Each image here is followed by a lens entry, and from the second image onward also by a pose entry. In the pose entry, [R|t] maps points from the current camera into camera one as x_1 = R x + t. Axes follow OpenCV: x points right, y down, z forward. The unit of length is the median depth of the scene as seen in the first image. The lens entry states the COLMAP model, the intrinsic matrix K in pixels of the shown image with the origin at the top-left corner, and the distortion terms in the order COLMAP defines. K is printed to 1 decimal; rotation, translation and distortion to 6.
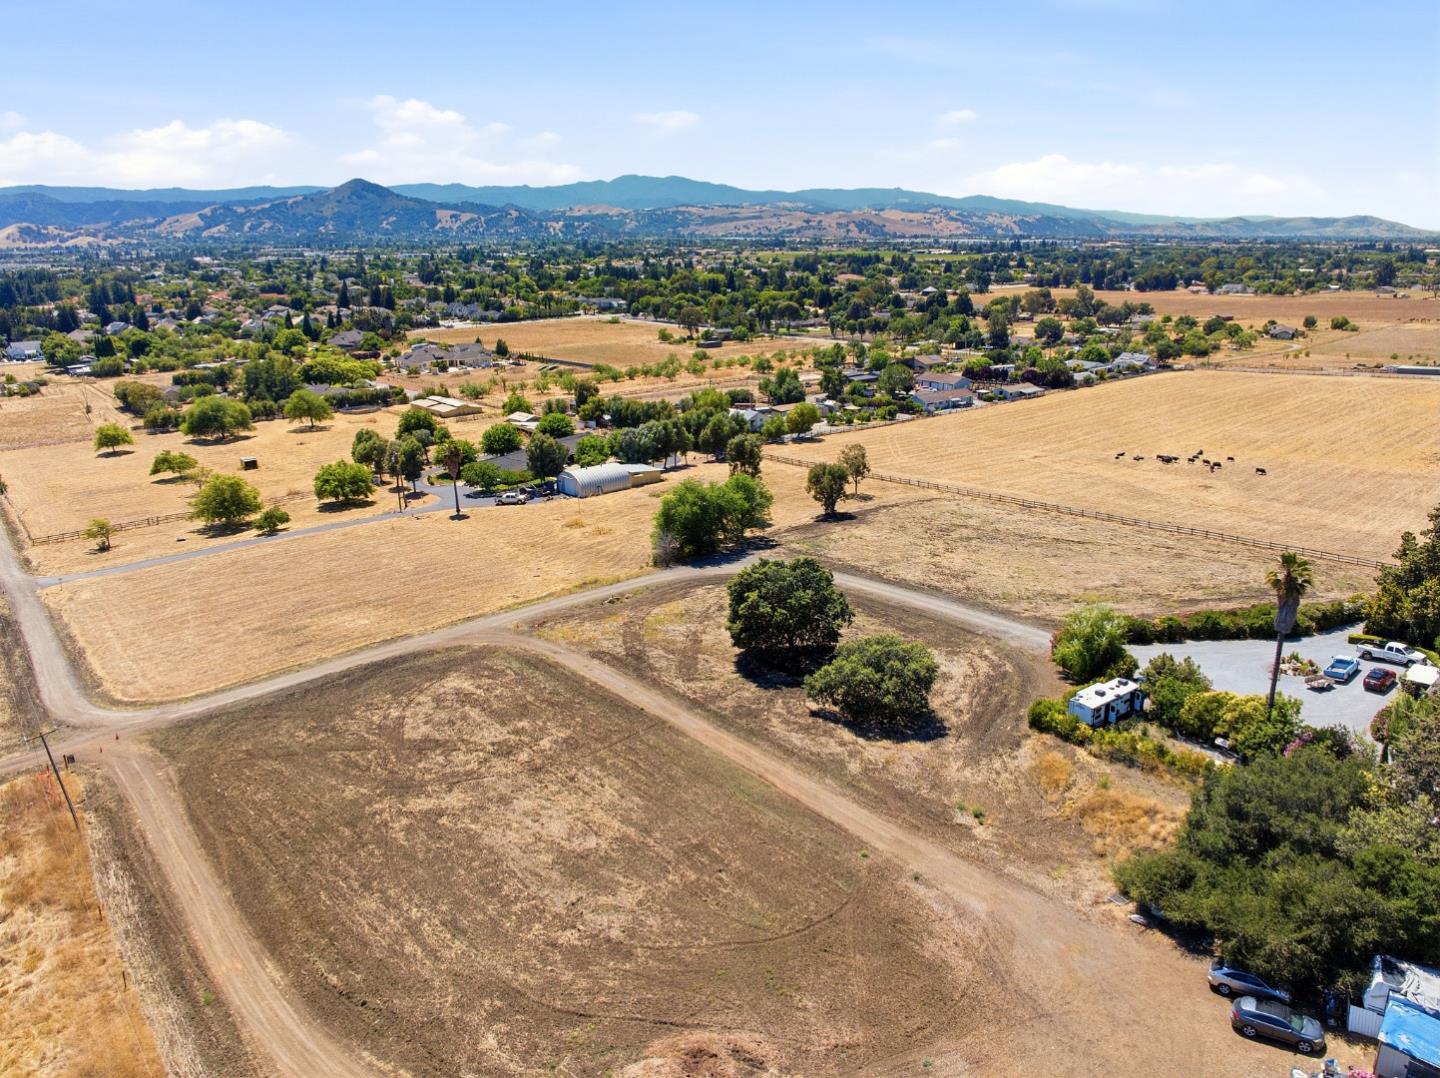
lens RADIAL K [[1014.6, 0, 729.1], [0, 1014.6, 535.7], [0, 0, 1]] dist [-0.041396, 0.006162]
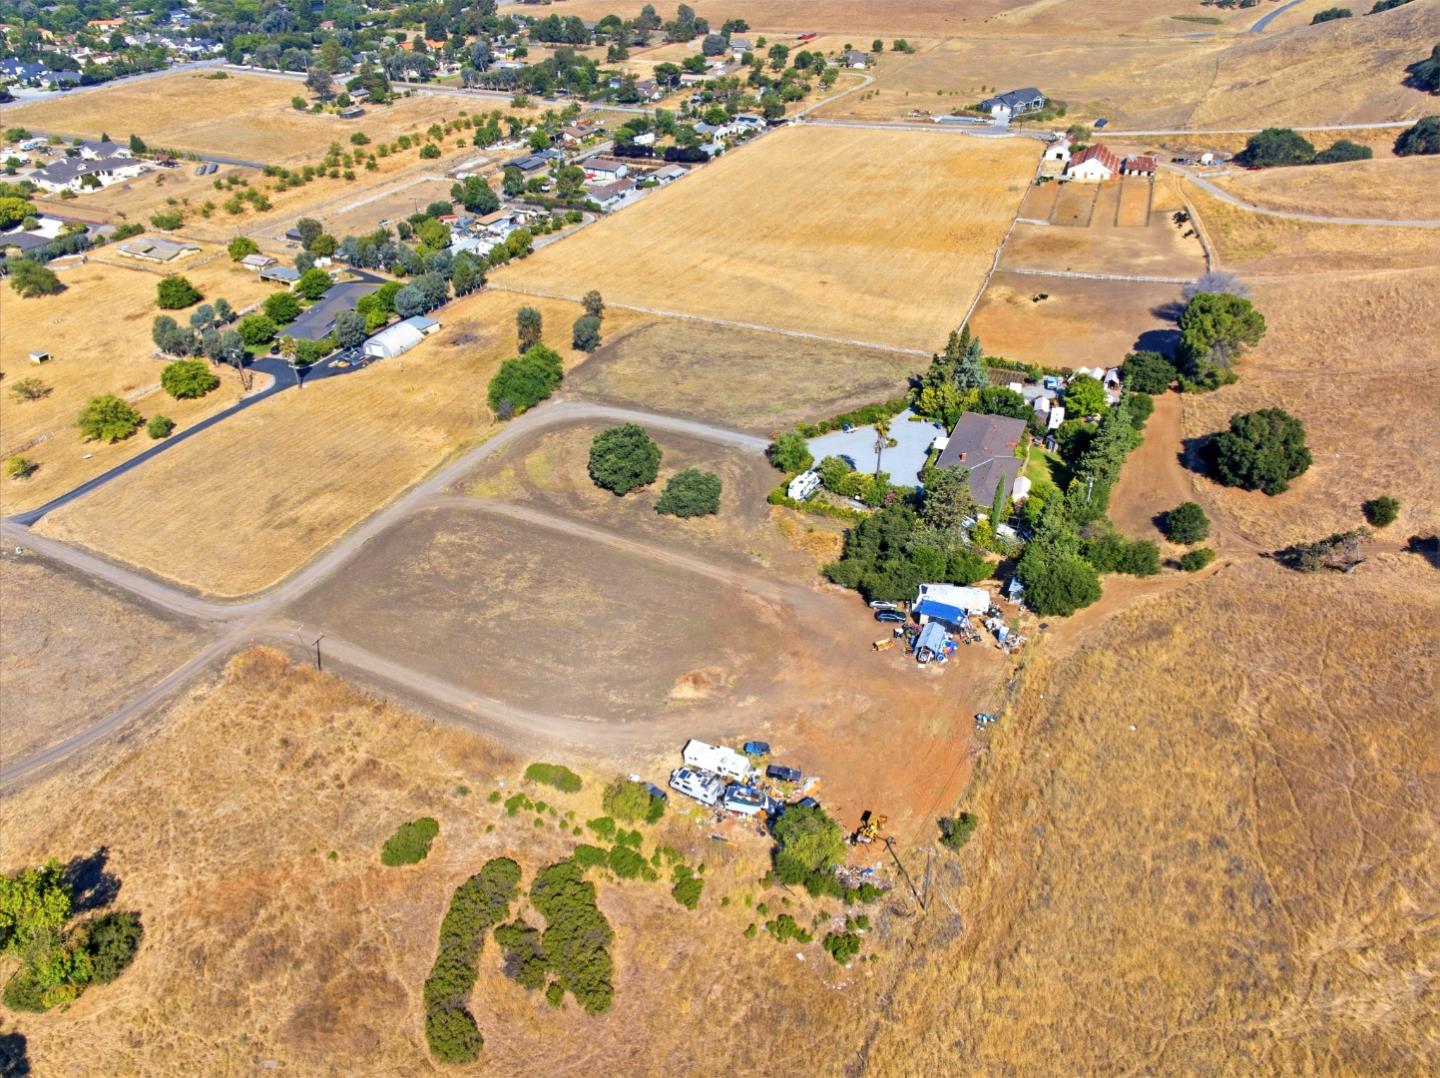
lens RADIAL K [[1013.0, 0, 729.5], [0, 1013.0, 539.5], [0, 0, 1]] dist [-0.031298, -0.003970]
pose [[0.923516, -0.218517, 0.315229, -0.200084], [0.109641, 0.937951, 0.328978, -0.194393], [-0.367557, -0.269254, 0.890171, -0.366574]]
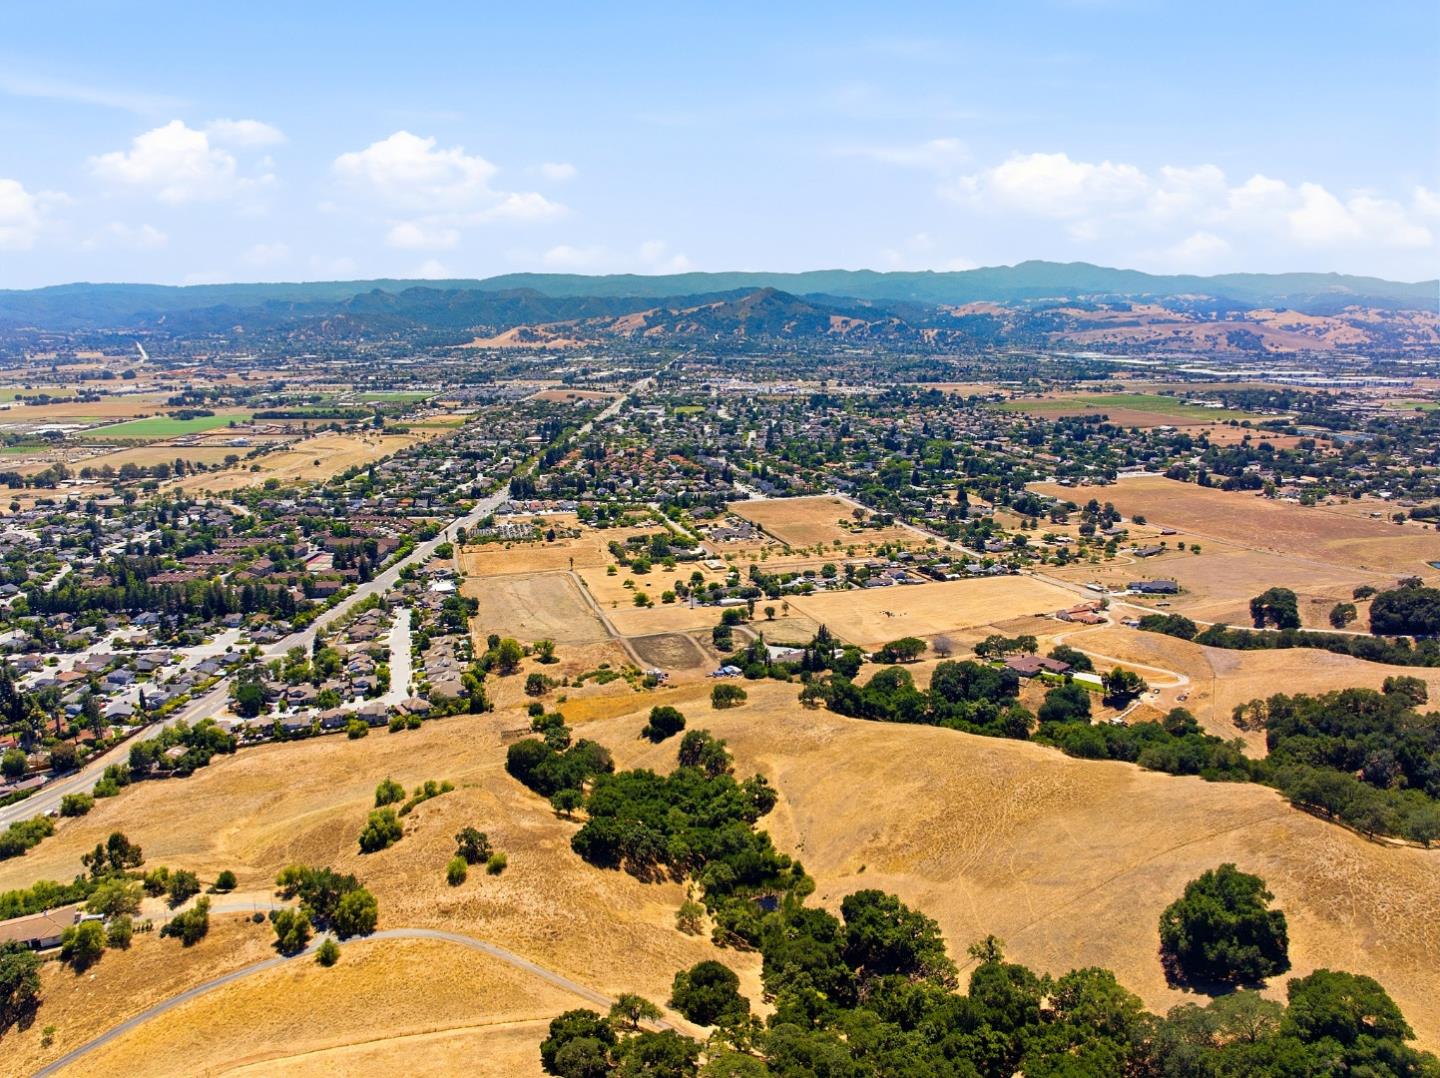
lens RADIAL K [[1013.0, 0, 729.5], [0, 1013.0, 539.5], [0, 0, 1]] dist [-0.031298, -0.003970]
pose [[0.926528, 0.092377, -0.364709, 1.277467], [-0.115715, 0.992368, -0.042612, -0.130913], [0.357989, 0.081683, 0.930146, -2.648883]]
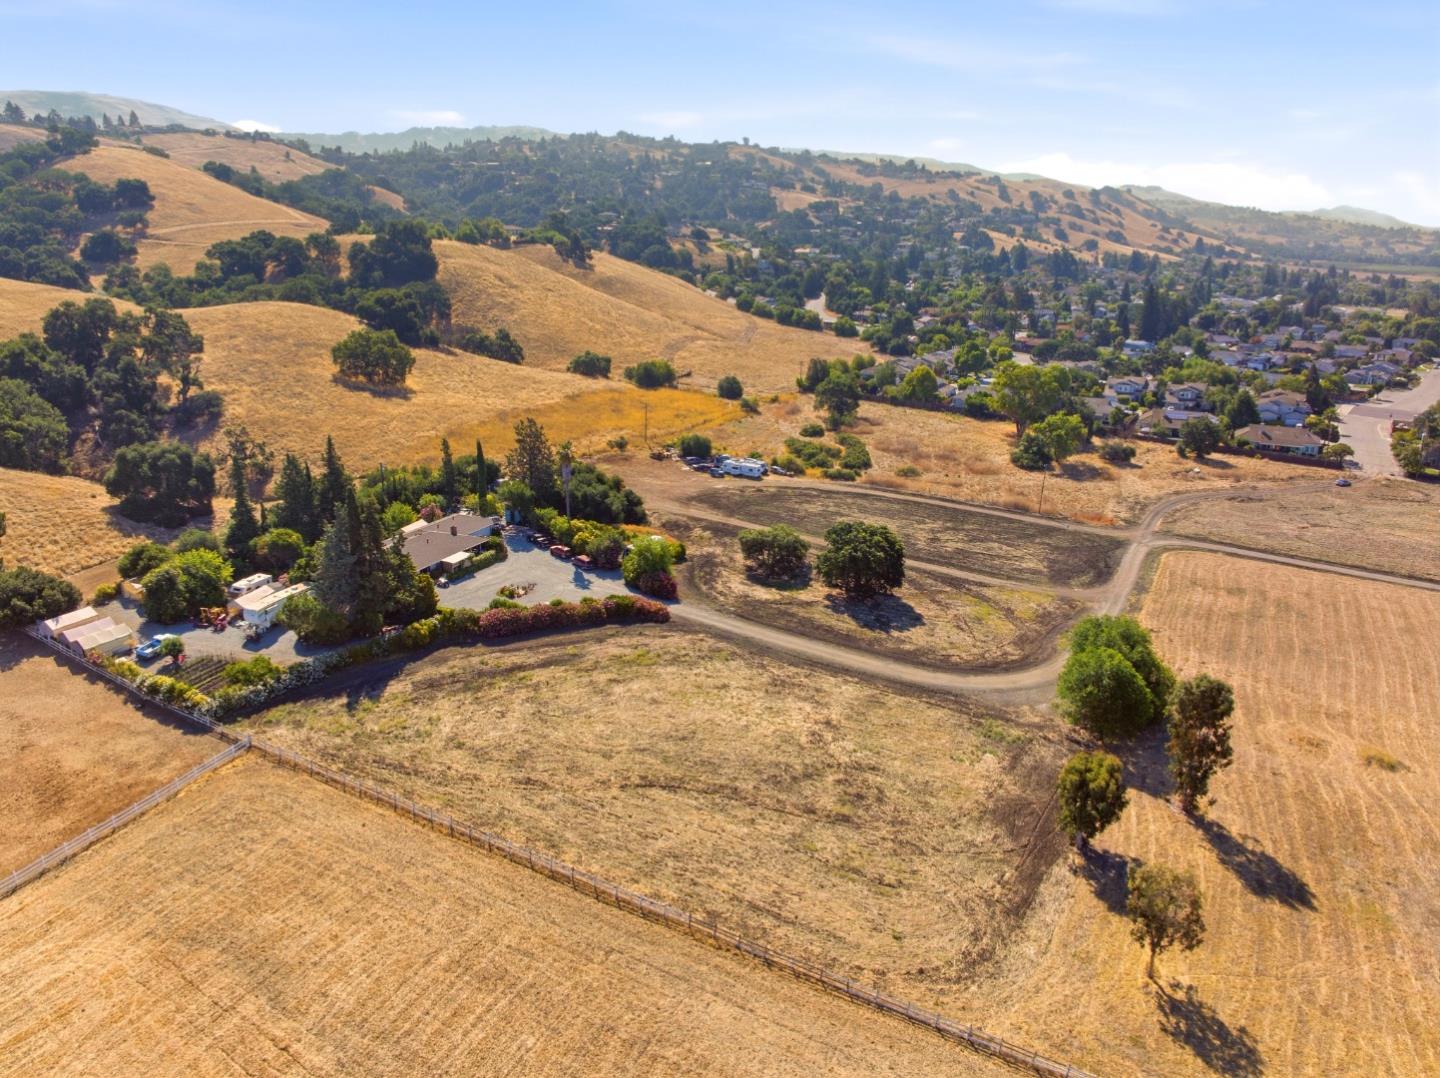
lens RADIAL K [[1013.0, 0, 729.5], [0, 1013.0, 539.5], [0, 0, 1]] dist [-0.031298, -0.003970]
pose [[-0.928704, 0.112282, -0.353414, 0.398999], [-0.105020, 0.834398, 0.541064, -0.382785], [0.355640, 0.539604, -0.763117, 1.111723]]
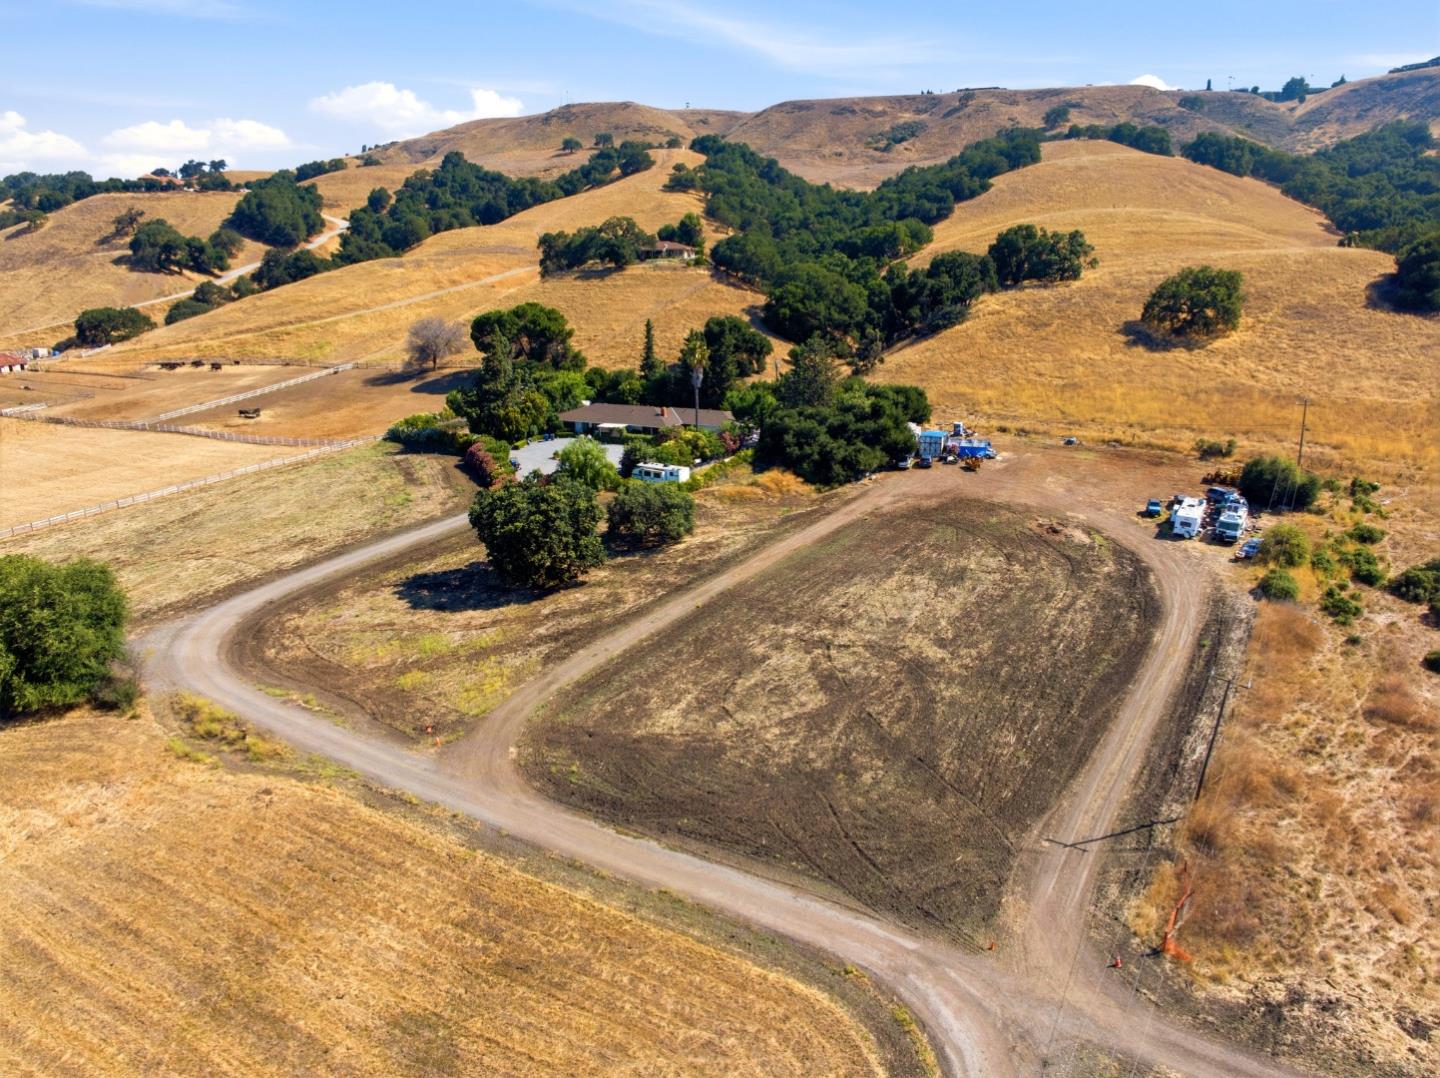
lens RADIAL K [[1013.0, 0, 729.5], [0, 1013.0, 539.5], [0, 0, 1]] dist [-0.031298, -0.003970]
pose [[-0.316239, -0.248654, 0.915513, -0.498450], [0.293008, 0.892256, 0.343549, -0.110532], [-0.902297, 0.376896, -0.209309, 0.584698]]
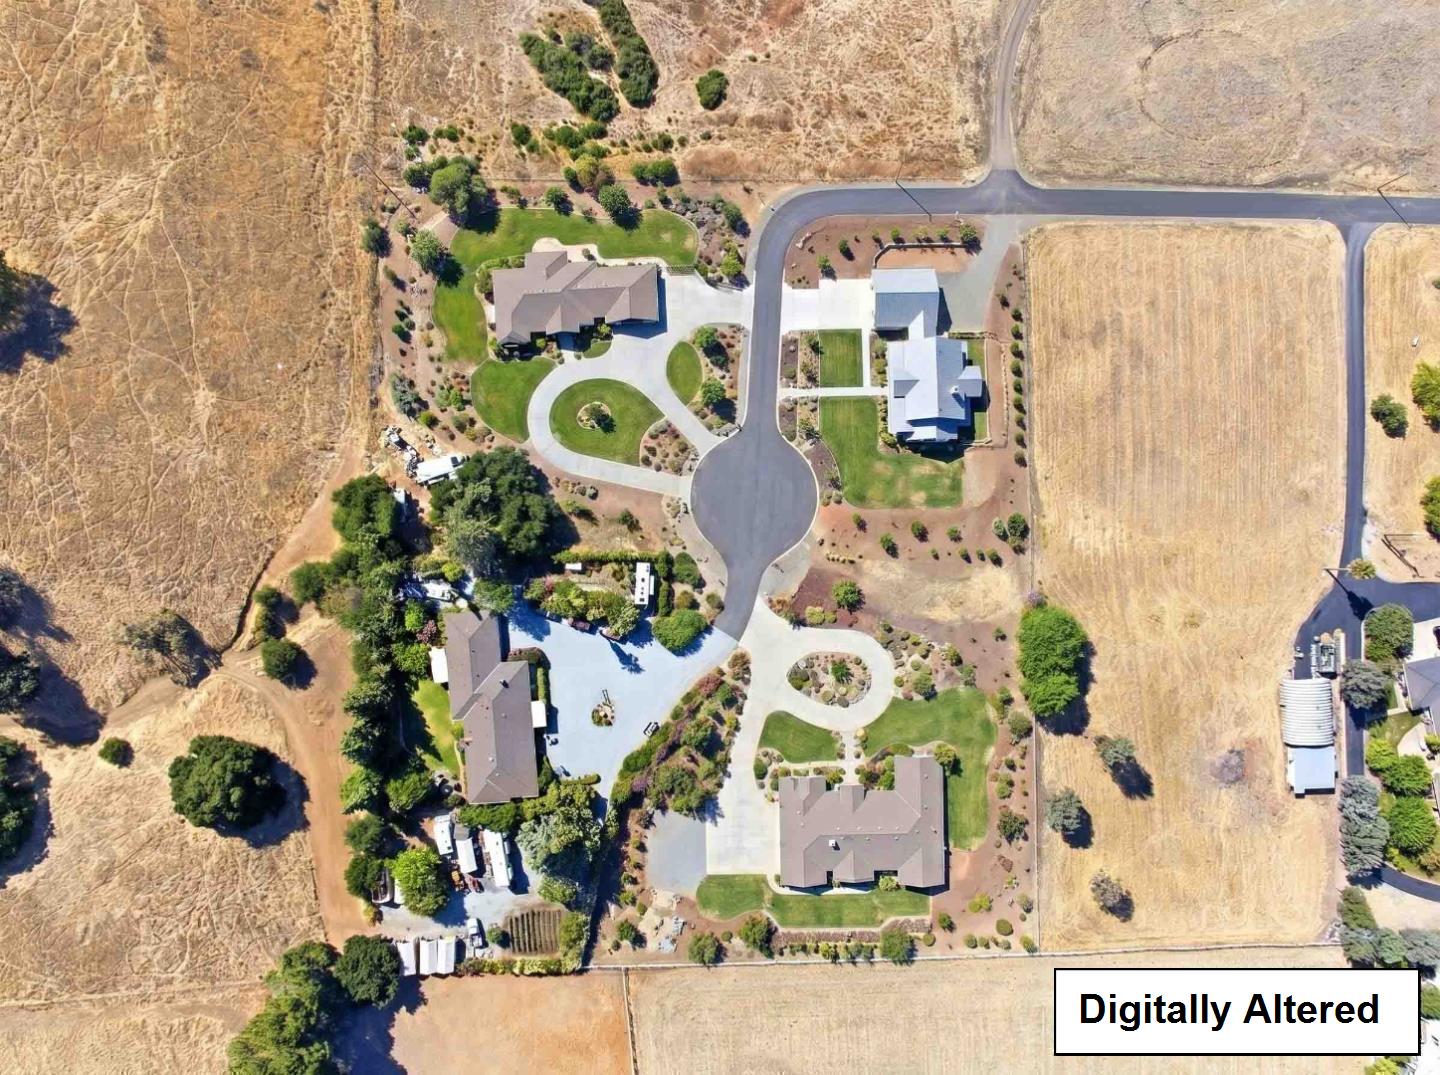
lens RADIAL K [[1013.0, 0, 729.5], [0, 1013.0, 538.0], [0, 0, 1]] dist [-0.031298, -0.003970]
pose [[-0.636582, 0.771145, 0.009935, 0.079957], [-0.216333, -0.190919, 0.957471, -0.819752], [0.740246, 0.607359, 0.288360, 0.227486]]
